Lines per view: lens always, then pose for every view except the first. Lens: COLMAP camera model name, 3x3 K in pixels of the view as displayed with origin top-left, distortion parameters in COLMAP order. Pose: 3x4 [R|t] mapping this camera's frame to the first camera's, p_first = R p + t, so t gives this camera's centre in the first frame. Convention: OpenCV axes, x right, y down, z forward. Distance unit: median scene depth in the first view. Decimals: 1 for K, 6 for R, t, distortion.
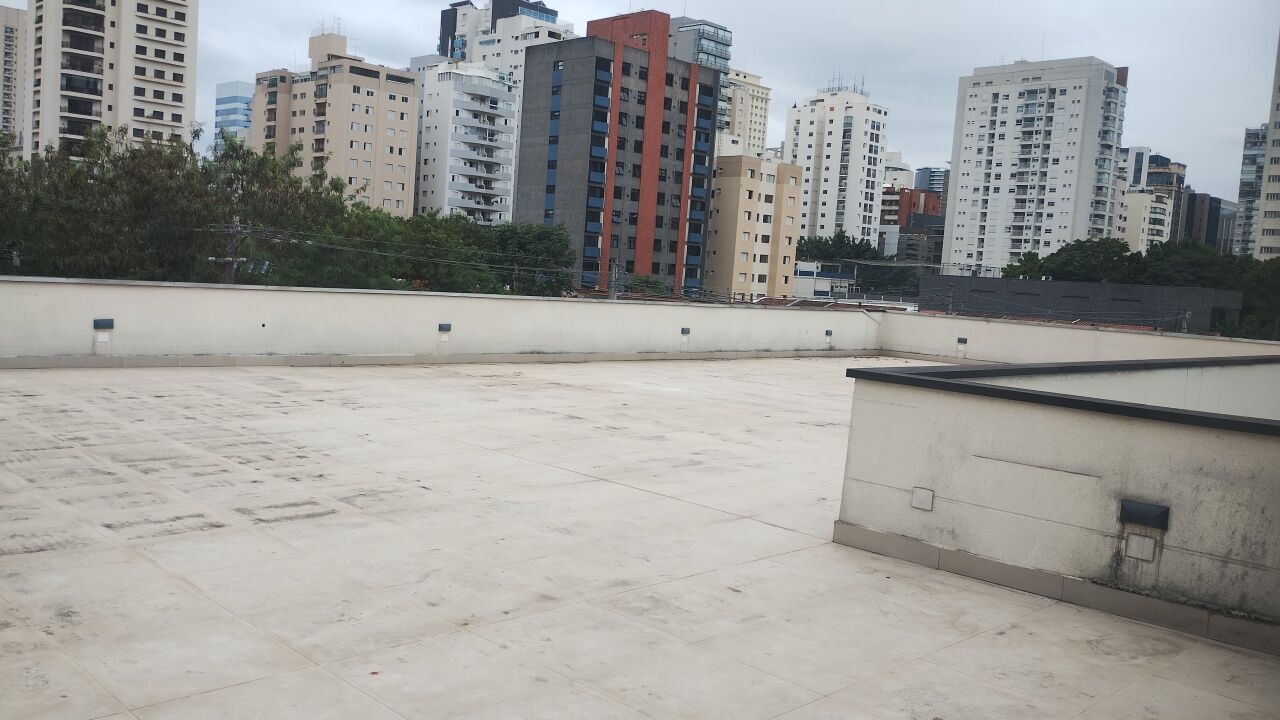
lens RADIAL K [[1051.8, 0, 653.2], [0, 1051.8, 361.2], [0, 0, 1]] dist [0.038471, -0.055427]
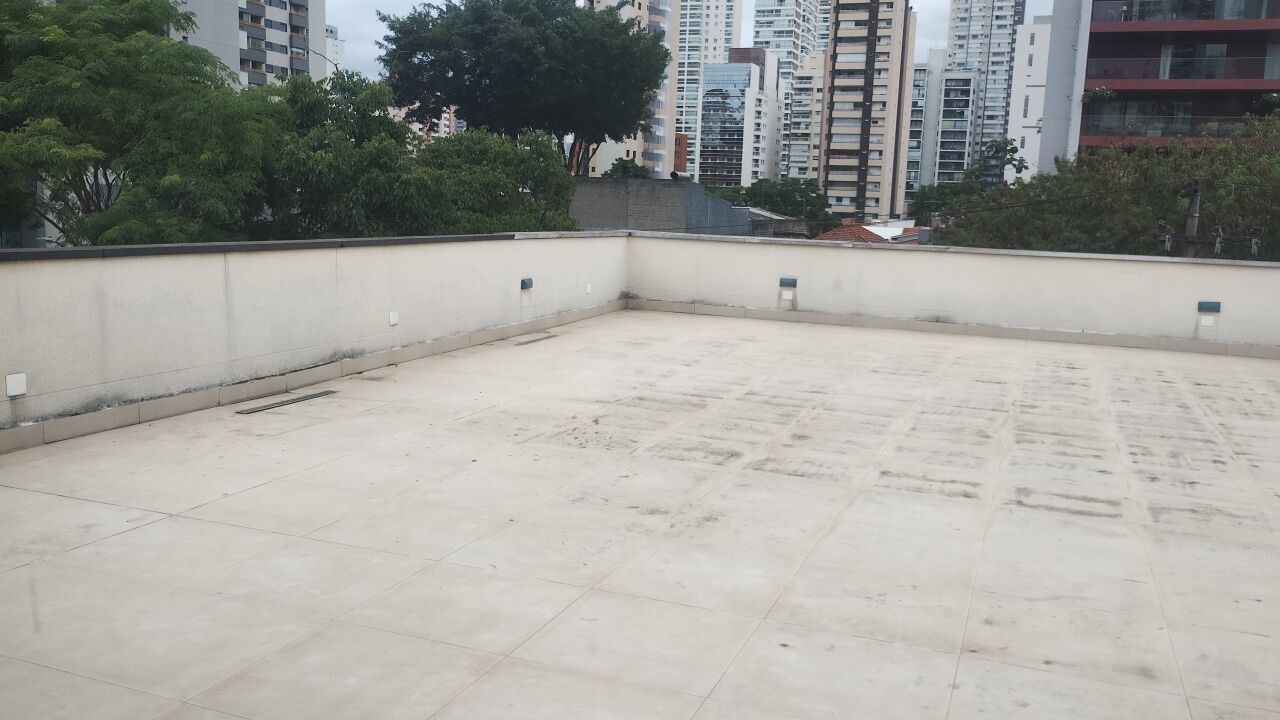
lens RADIAL K [[1051.8, 0, 649.2], [0, 1051.8, 358.8], [0, 0, 1]] dist [0.038471, -0.055427]
pose [[0.414204, 0.092961, -0.905425, 0.369113], [-0.089921, 0.994084, 0.060928, -0.003400], [0.905732, 0.056180, 0.420112, 0.346511]]
